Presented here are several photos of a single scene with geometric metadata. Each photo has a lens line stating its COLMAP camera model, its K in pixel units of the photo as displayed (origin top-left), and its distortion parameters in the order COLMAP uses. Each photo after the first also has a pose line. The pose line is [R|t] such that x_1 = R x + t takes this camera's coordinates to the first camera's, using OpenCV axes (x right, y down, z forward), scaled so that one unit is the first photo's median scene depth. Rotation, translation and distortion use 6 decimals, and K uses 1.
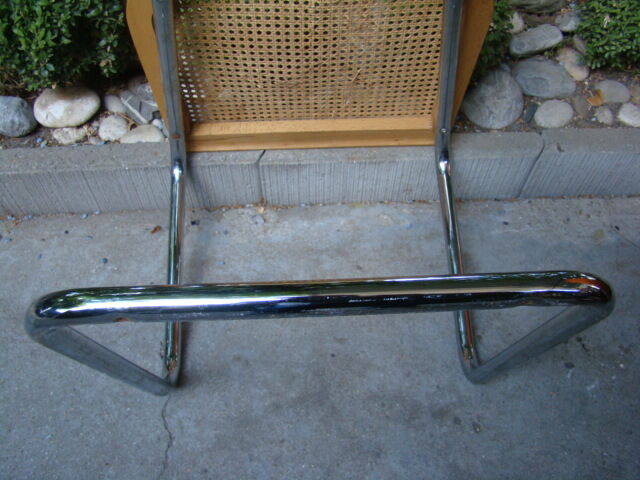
lens RADIAL K [[594.6, 0, 319.7], [0, 594.6, 239.3], [0, 0, 1]] dist [-0.128544, 0.000000]
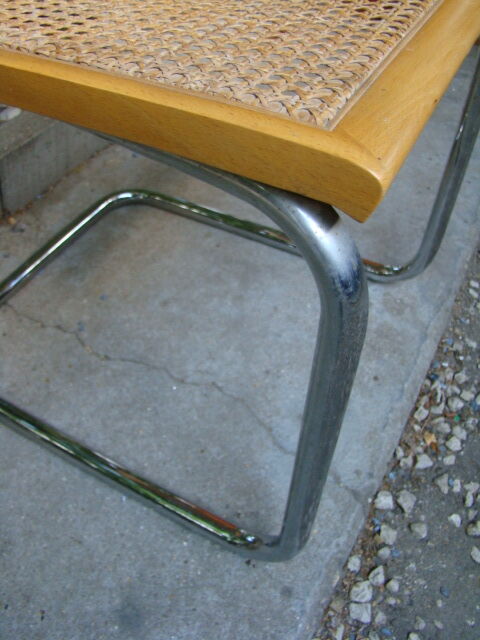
lens RADIAL K [[594.6, 0, 234.9], [0, 594.6, 315.5], [0, 0, 1]] dist [-0.128544, 0.000000]
pose [[0.521308, -0.600041, 0.606786, -0.646405], [0.609264, 0.759574, 0.227694, 0.073421], [-0.597524, 0.250994, 0.761555, 0.249073]]
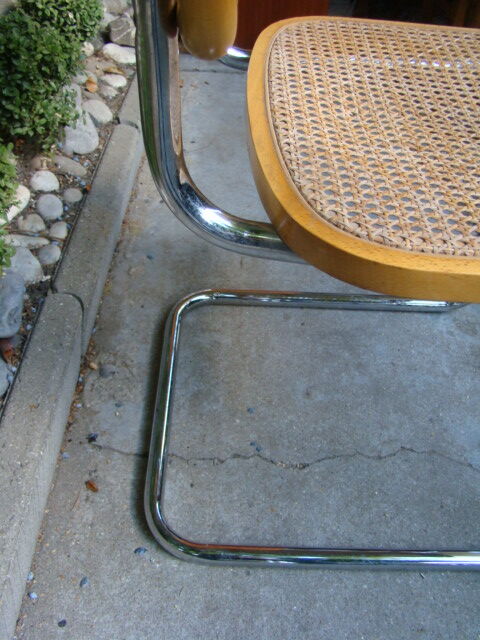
lens RADIAL K [[591.0, 0, 241.5], [0, 591.0, 316.3], [0, 0, 1]] dist [-0.085882, 0.000000]
pose [[0.064288, -0.707331, 0.703953, -0.740813], [0.699969, 0.534743, 0.473385, -0.409059], [-0.711274, 0.462313, 0.529487, 0.504879]]
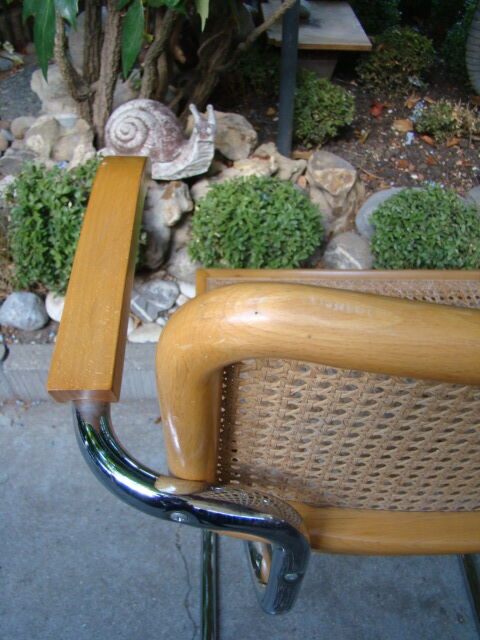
lens RADIAL K [[594.6, 0, 230.4], [0, 594.6, 322.5], [0, 0, 1]] dist [-0.128544, 0.000000]
pose [[0.999642, 0.025562, 0.007886, -0.191283], [-0.025167, 0.998593, -0.046685, -0.180023], [-0.009069, 0.046470, 0.998879, -0.129473]]
